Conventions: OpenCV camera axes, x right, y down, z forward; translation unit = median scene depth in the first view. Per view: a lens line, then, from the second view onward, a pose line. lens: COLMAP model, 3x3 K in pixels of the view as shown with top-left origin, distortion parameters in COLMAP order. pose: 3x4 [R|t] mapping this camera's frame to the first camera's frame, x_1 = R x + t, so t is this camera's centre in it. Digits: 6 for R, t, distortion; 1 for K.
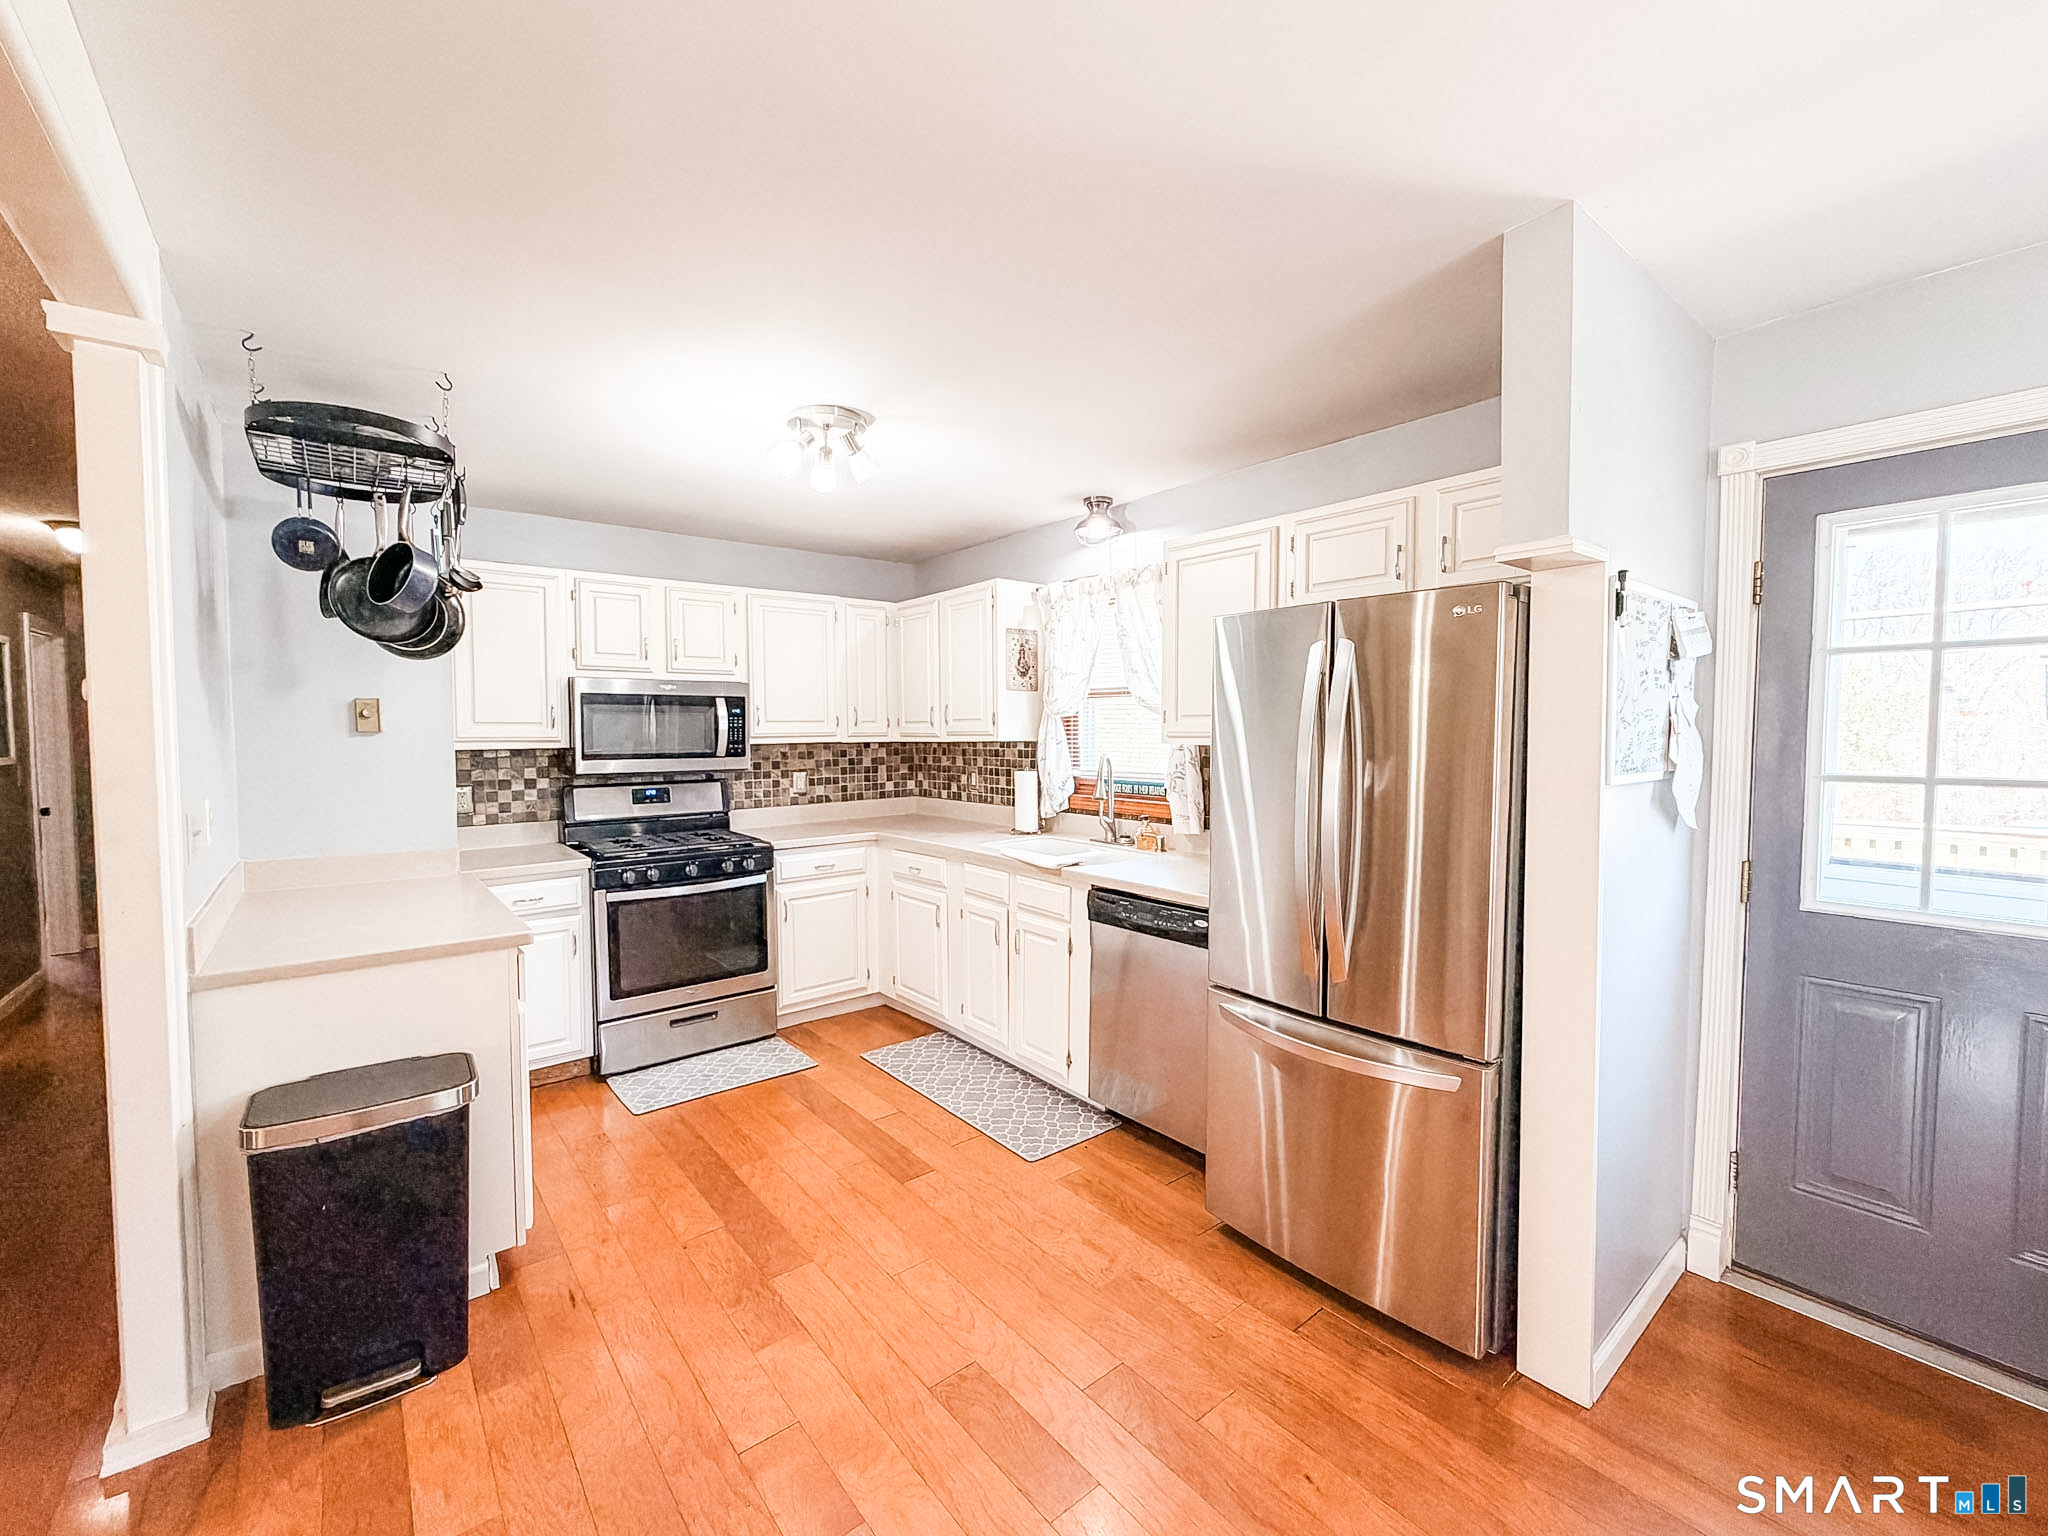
lens RADIAL K [[840.2, 0, 1024.0], [0, 840.2, 768.1], [0, 0, 1]] dist [-0.001332, 0.000558]
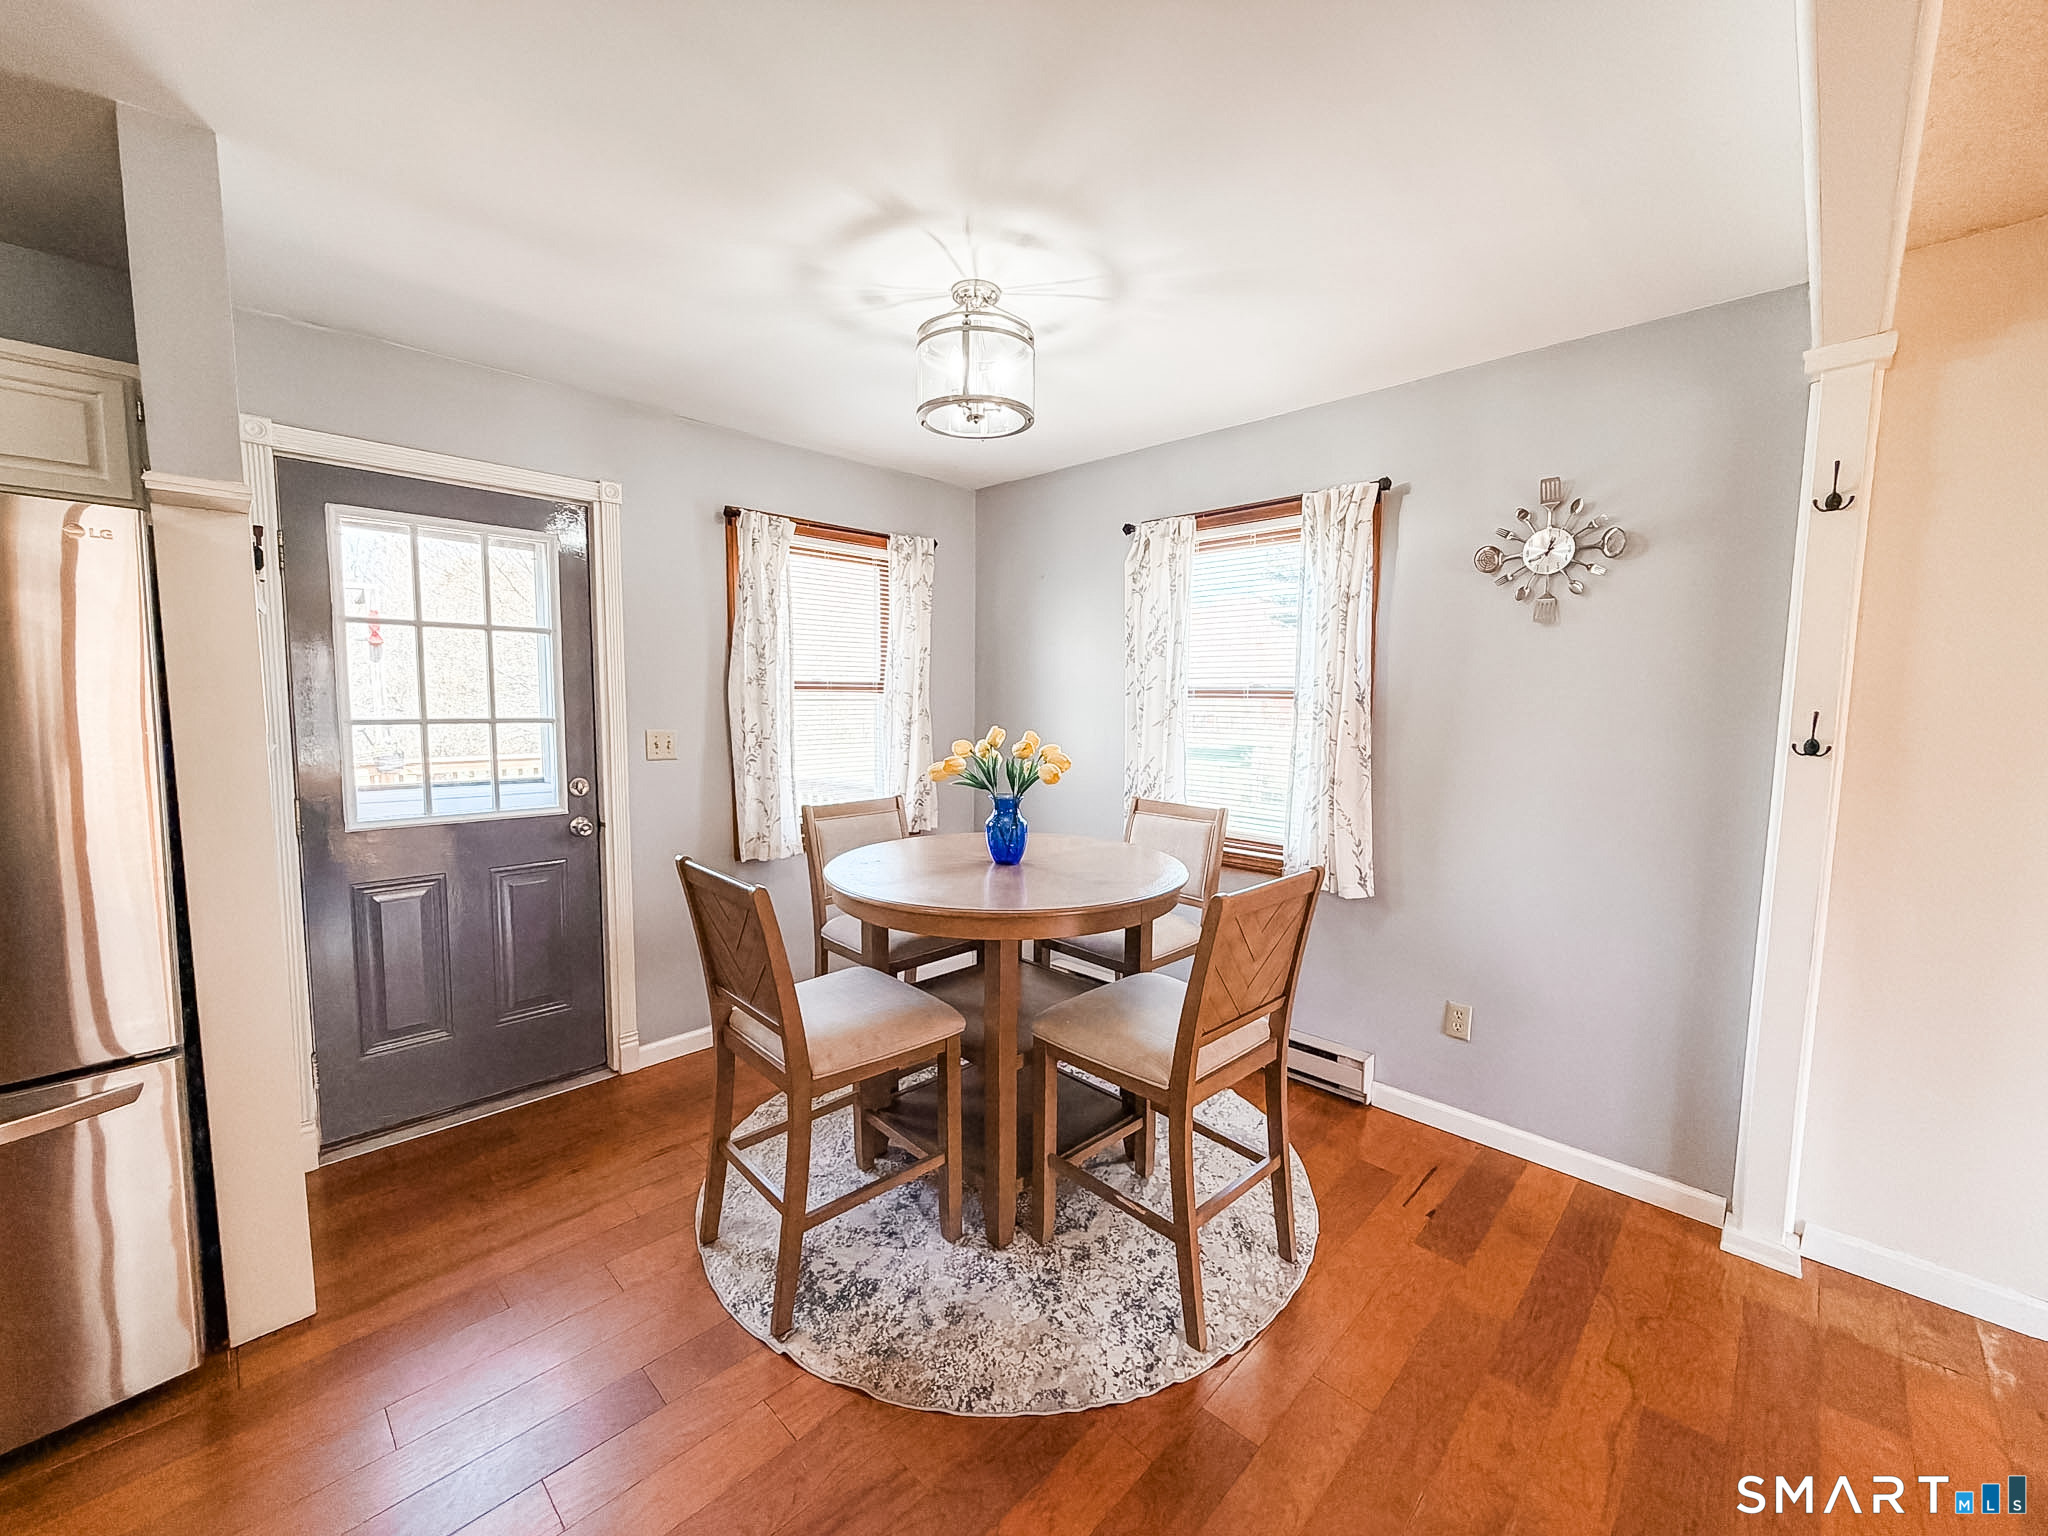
lens RADIAL K [[820.8, 0, 1024.9], [0, 820.8, 768.9], [0, 0, 1]] dist [-0.001987, 0.001357]
pose [[-0.116123, -0.088074, 0.989322, -0.202955], [0.031198, 0.995246, 0.092263, -0.000694], [-0.992745, 0.041578, -0.112823, 0.090915]]
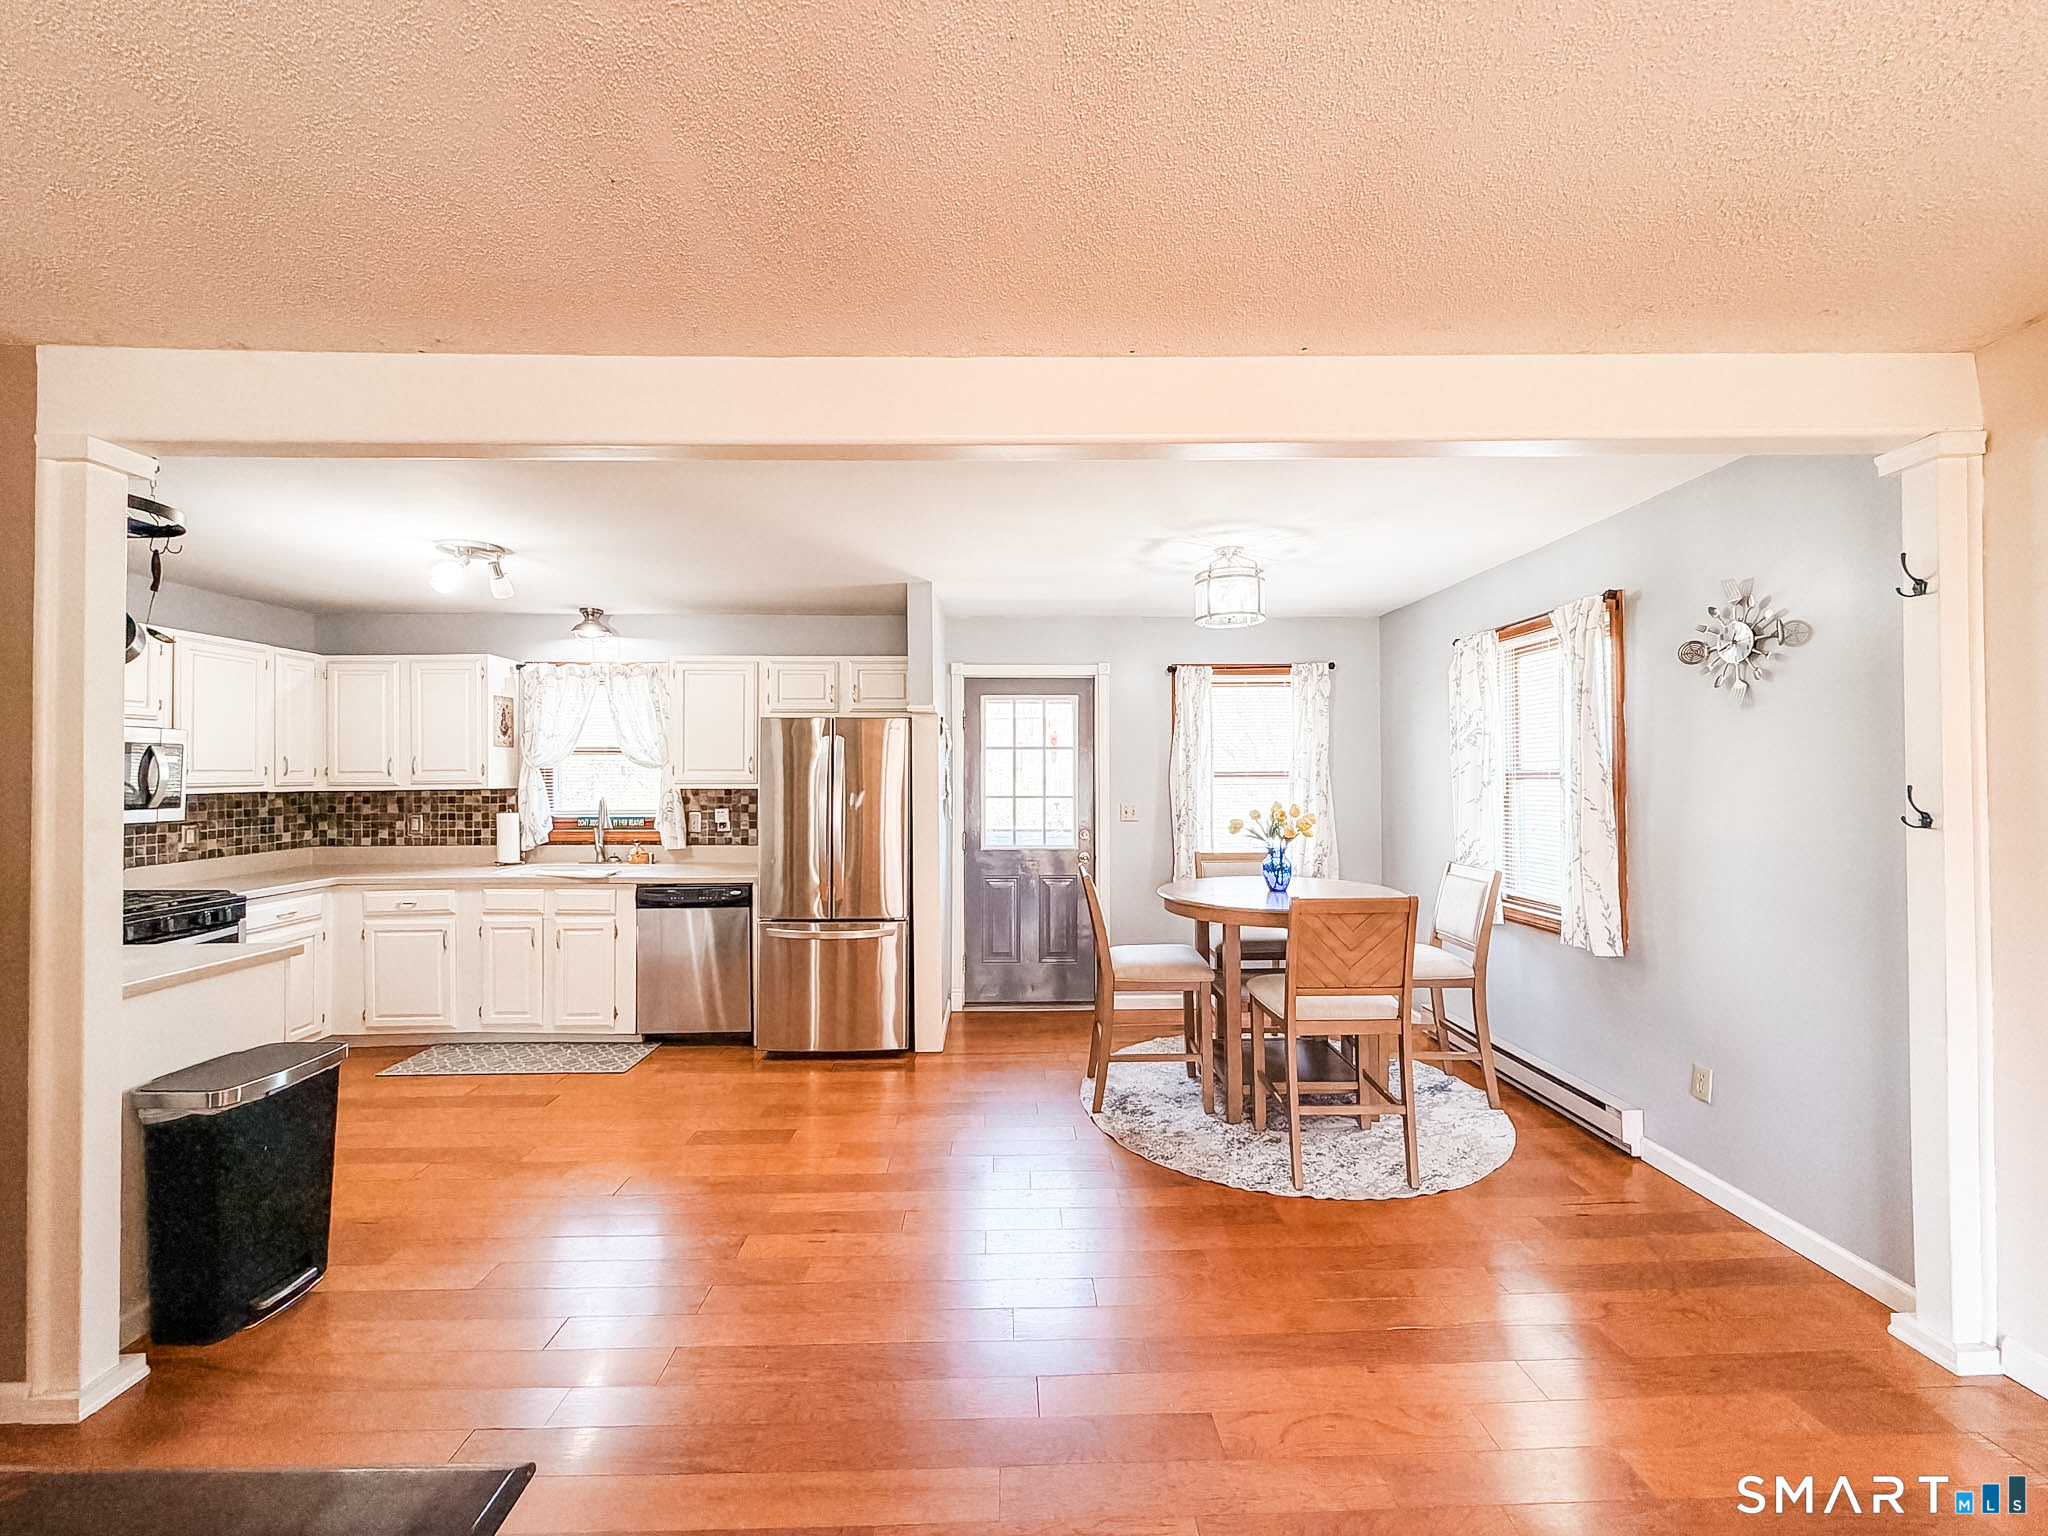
lens RADIAL K [[820.8, 0, 1023.5], [0, 820.8, 767.8], [0, 0, 1]] dist [-0.001987, 0.001357]
pose [[0.609444, 0.009831, 0.792768, -0.547841], [0.037061, 0.998477, -0.040873, 0.016086], [-0.791963, 0.054291, 0.608151, -0.351812]]
